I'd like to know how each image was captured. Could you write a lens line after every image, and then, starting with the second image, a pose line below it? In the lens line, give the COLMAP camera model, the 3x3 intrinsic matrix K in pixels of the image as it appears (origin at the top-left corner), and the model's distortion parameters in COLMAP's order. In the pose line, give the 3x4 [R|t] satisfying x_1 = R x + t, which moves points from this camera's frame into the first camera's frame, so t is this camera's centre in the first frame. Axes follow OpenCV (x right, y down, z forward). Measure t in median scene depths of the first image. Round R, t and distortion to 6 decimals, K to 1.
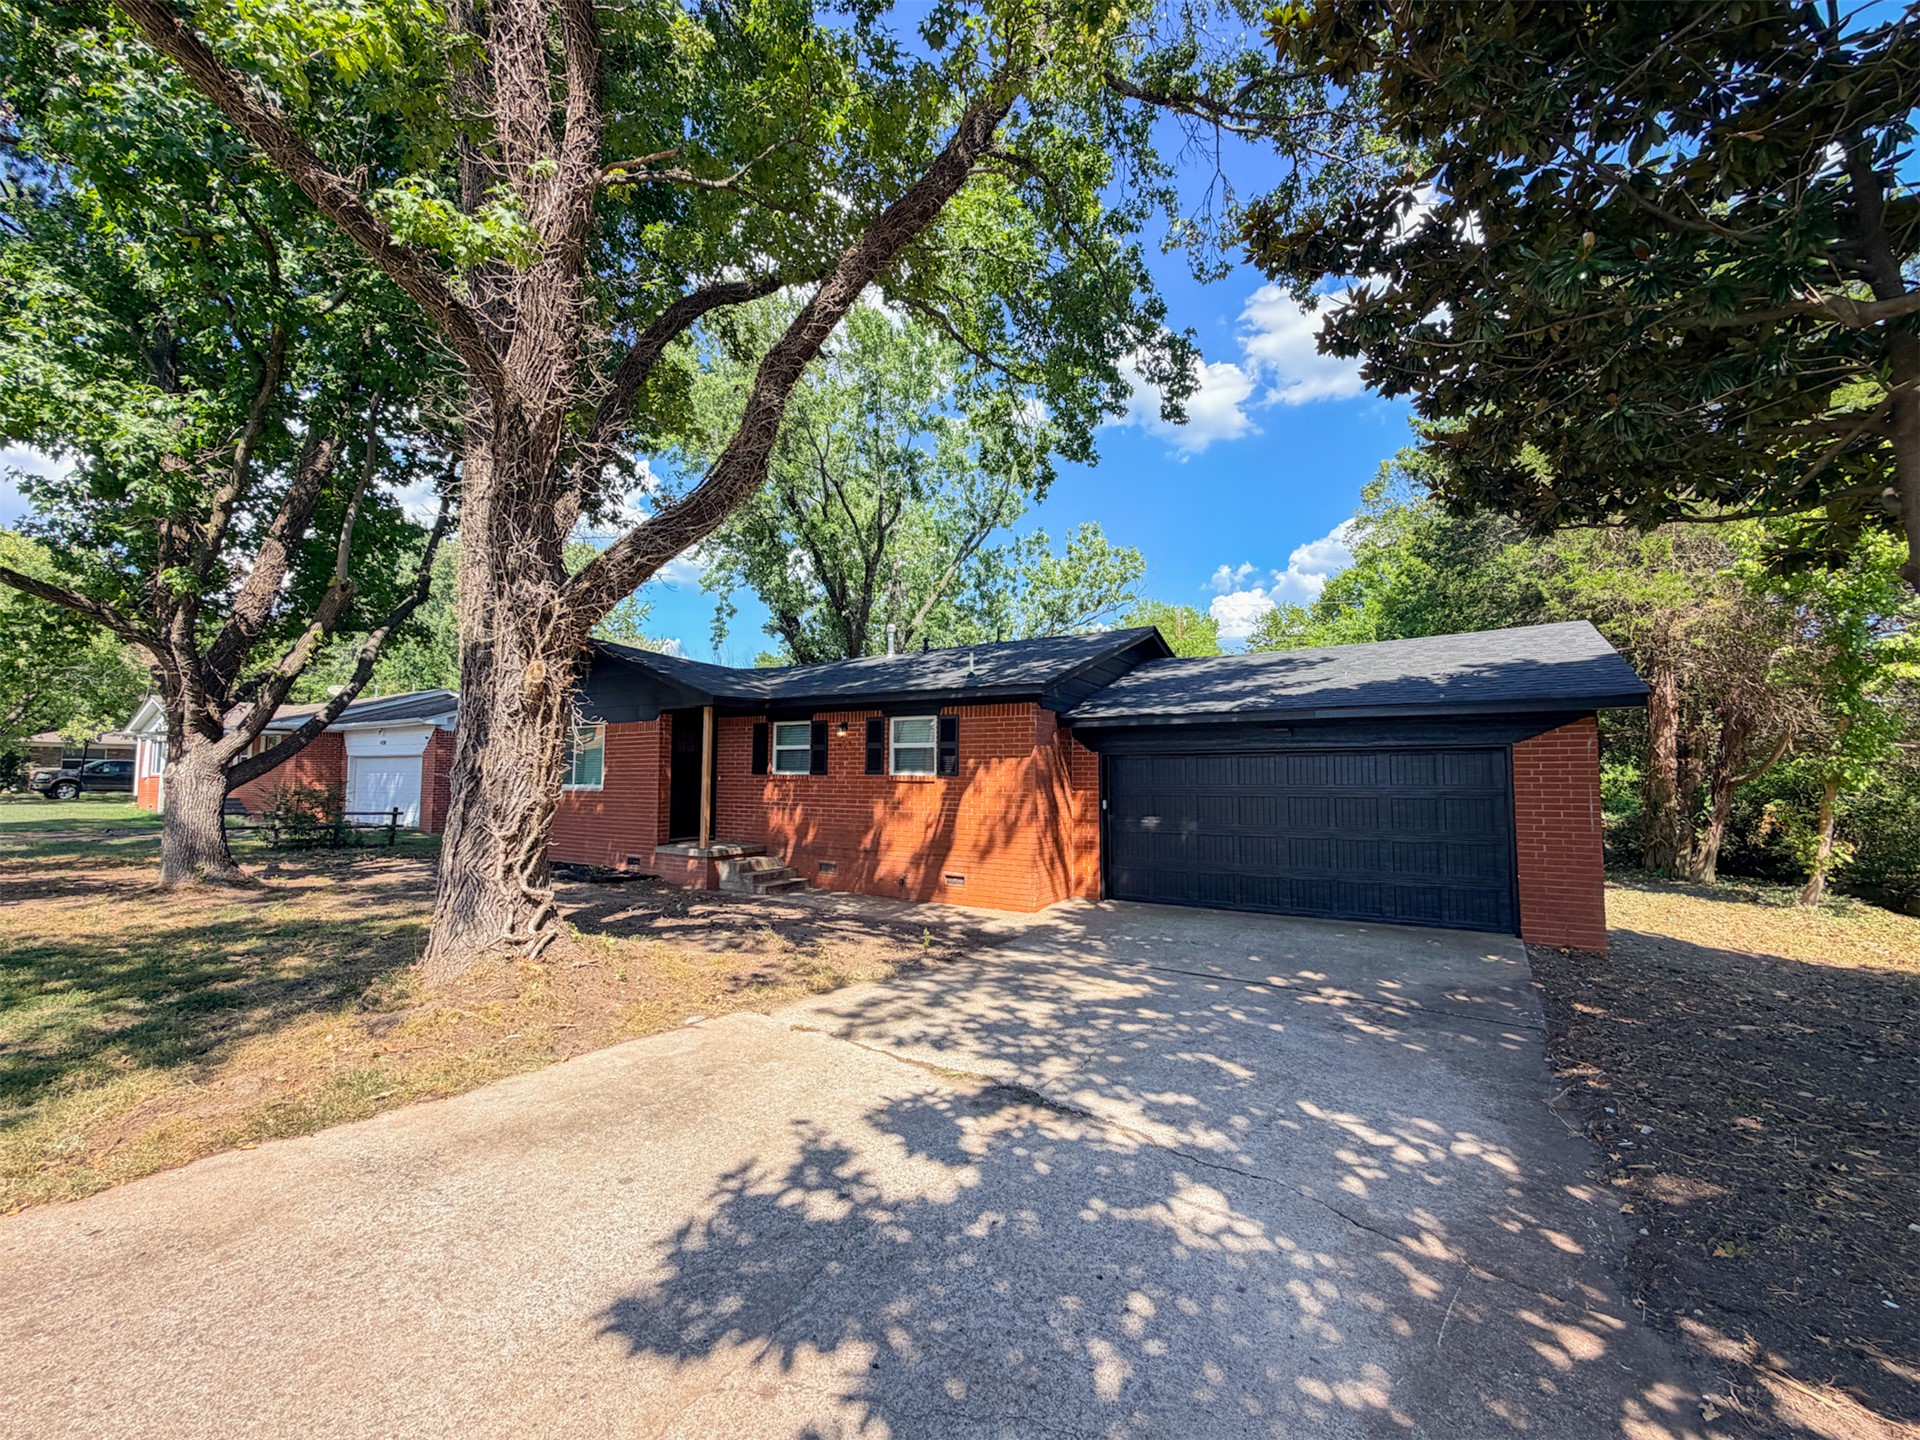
lens RADIAL K [[748.7, 0, 971.1], [0, 748.7, 723.0], [0, 0, 1]] dist [-0.000679, -0.000048]
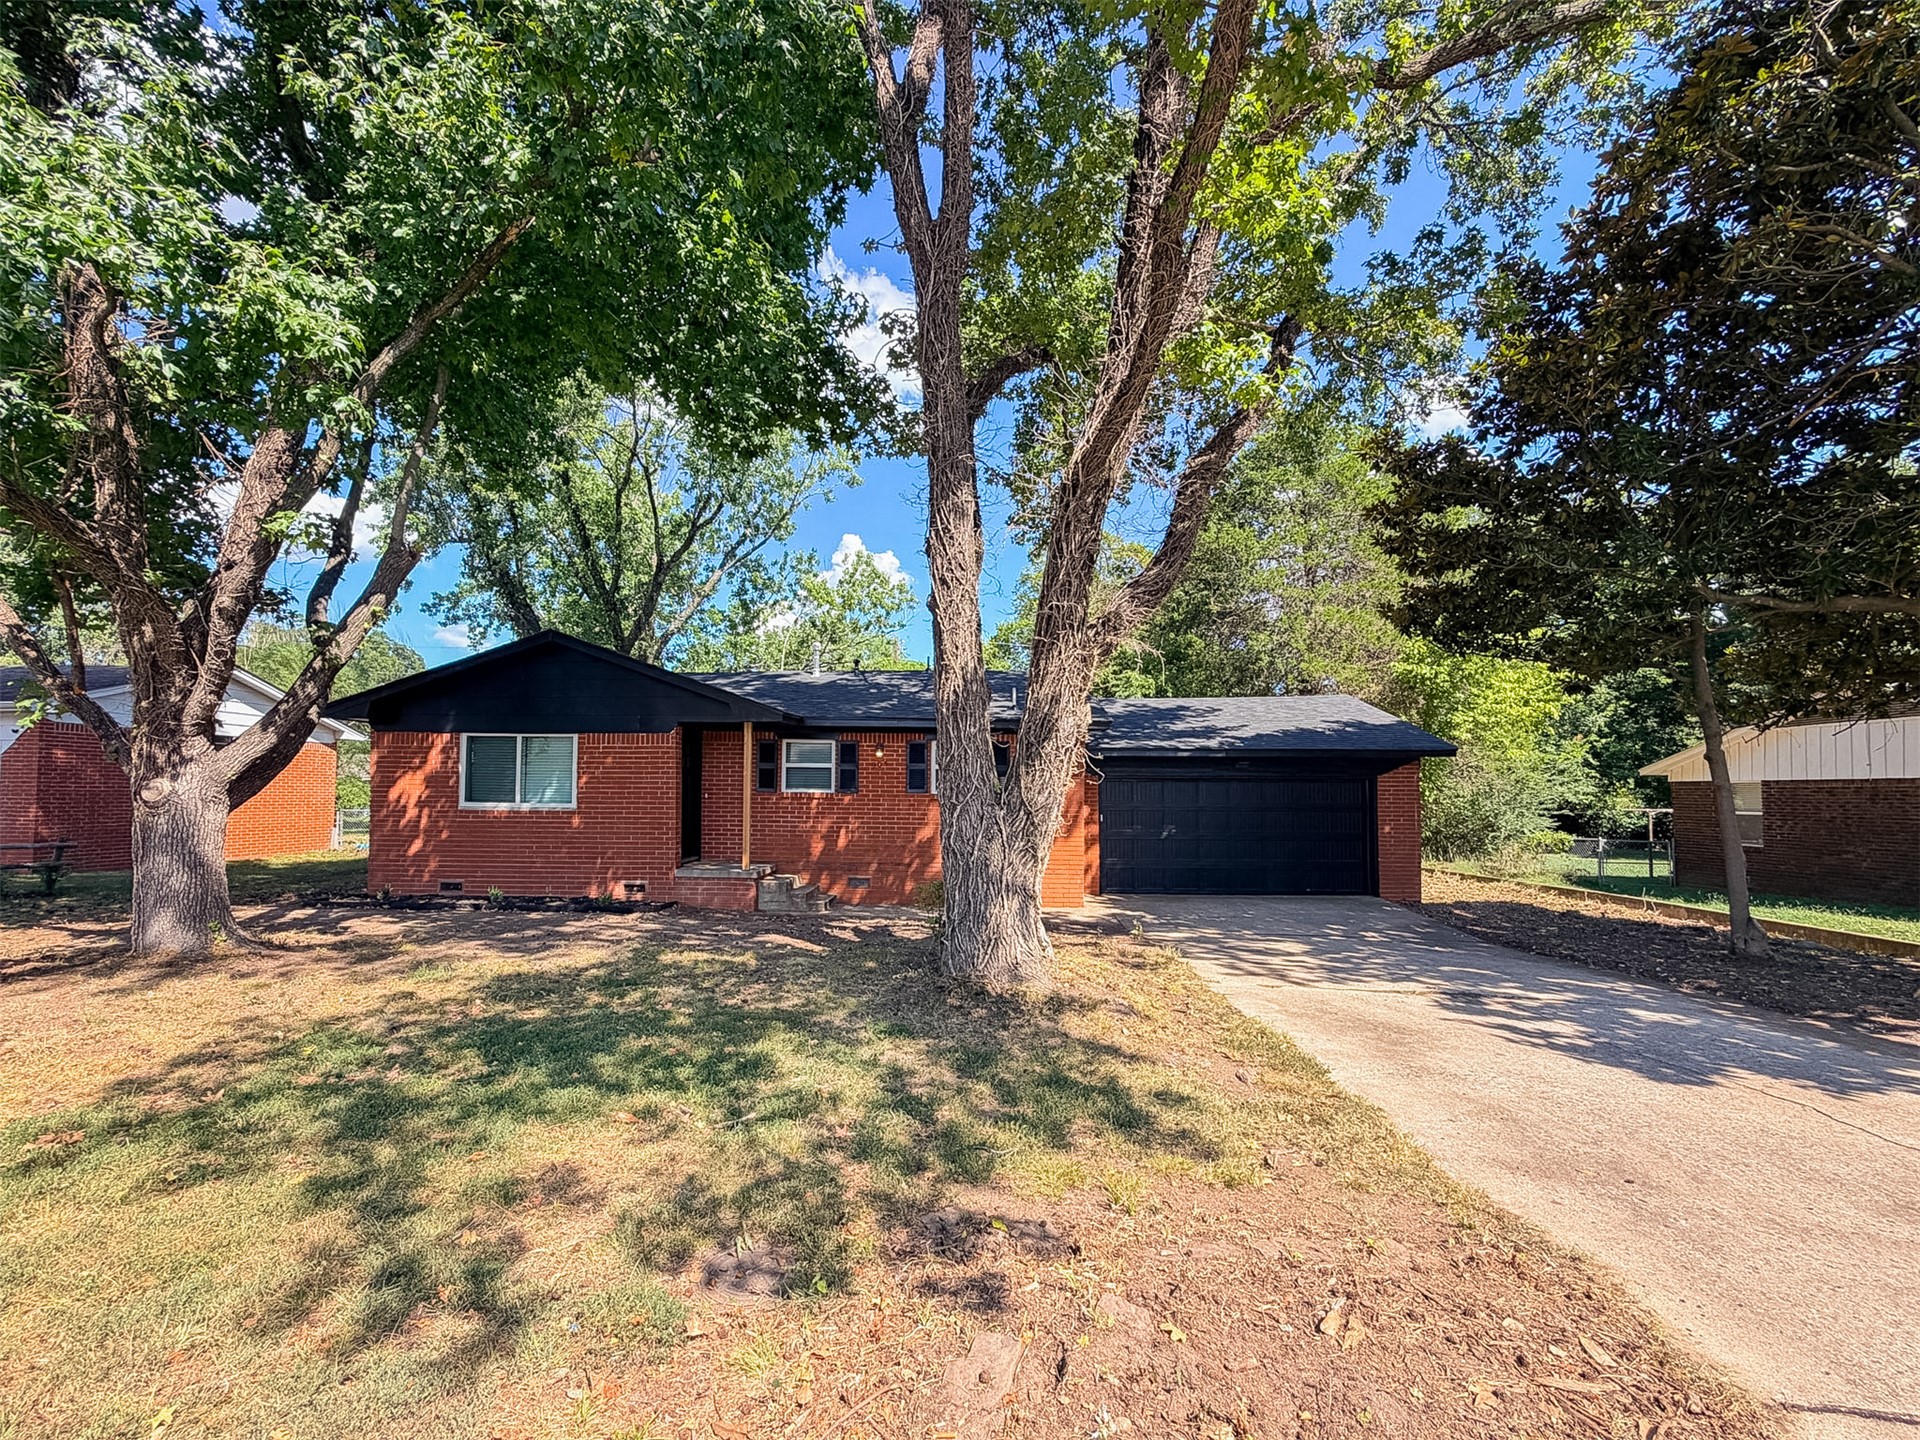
lens RADIAL K [[758.1, 0, 904.3], [0, 758.1, 756.9], [0, 0, 1]] dist [-0.000864, 0.000057]
pose [[0.880279, 0.025361, 0.473778, -0.730176], [-0.039897, 0.998990, 0.020654, -0.005360], [-0.472776, -0.037084, 0.880402, 0.055970]]
